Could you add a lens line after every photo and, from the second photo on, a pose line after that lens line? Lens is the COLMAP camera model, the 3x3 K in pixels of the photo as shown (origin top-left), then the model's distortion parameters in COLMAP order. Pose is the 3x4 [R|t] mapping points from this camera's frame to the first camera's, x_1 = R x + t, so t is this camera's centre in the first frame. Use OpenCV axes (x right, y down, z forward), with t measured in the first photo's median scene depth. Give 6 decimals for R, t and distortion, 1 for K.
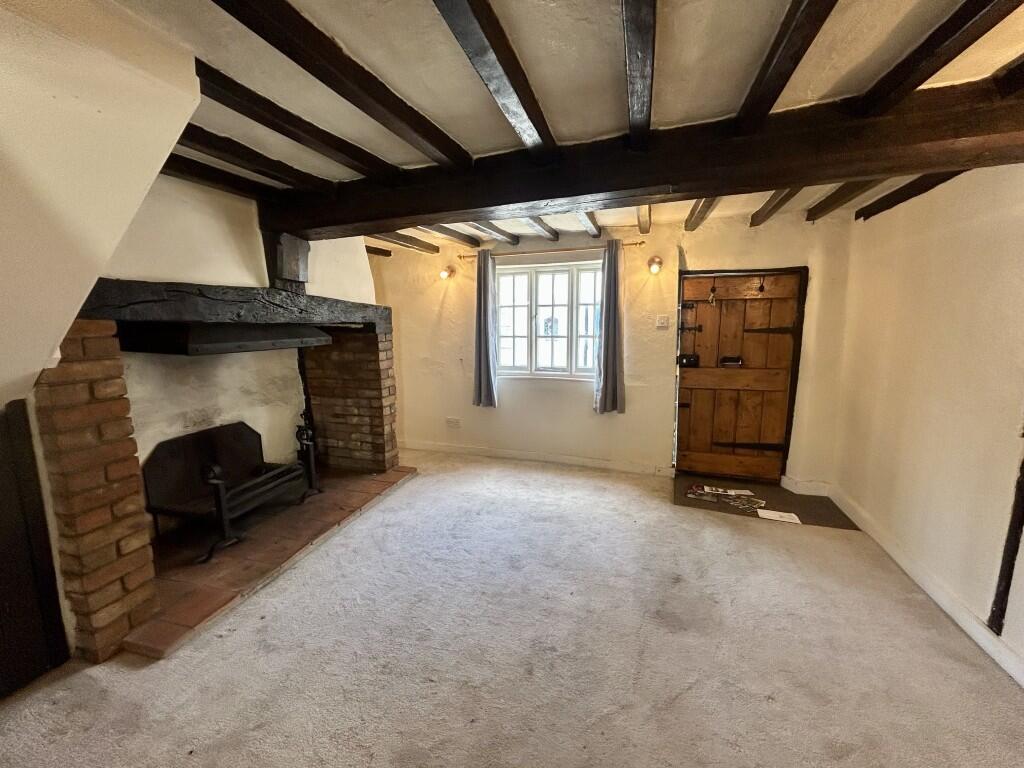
lens RADIAL K [[397.2, 0, 512.0], [0, 397.2, 384.0], [0, 0, 1]] dist [0.000044, -0.000011]
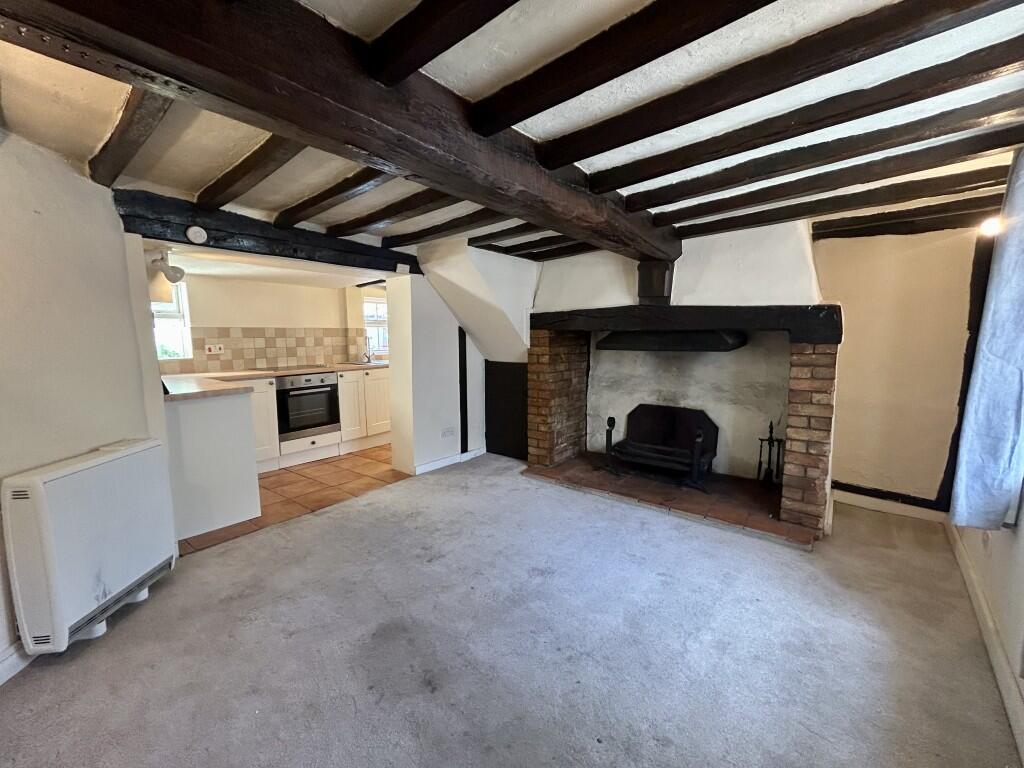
lens RADIAL K [[397.2, 0, 512.0], [0, 397.2, 384.0], [0, 0, 1]] dist [0.000044, -0.000011]
pose [[-0.366353, 0.124930, -0.922051, 0.675886], [-0.131890, 0.973968, 0.184367, -0.137892], [0.921081, 0.189153, -0.340339, 0.901370]]
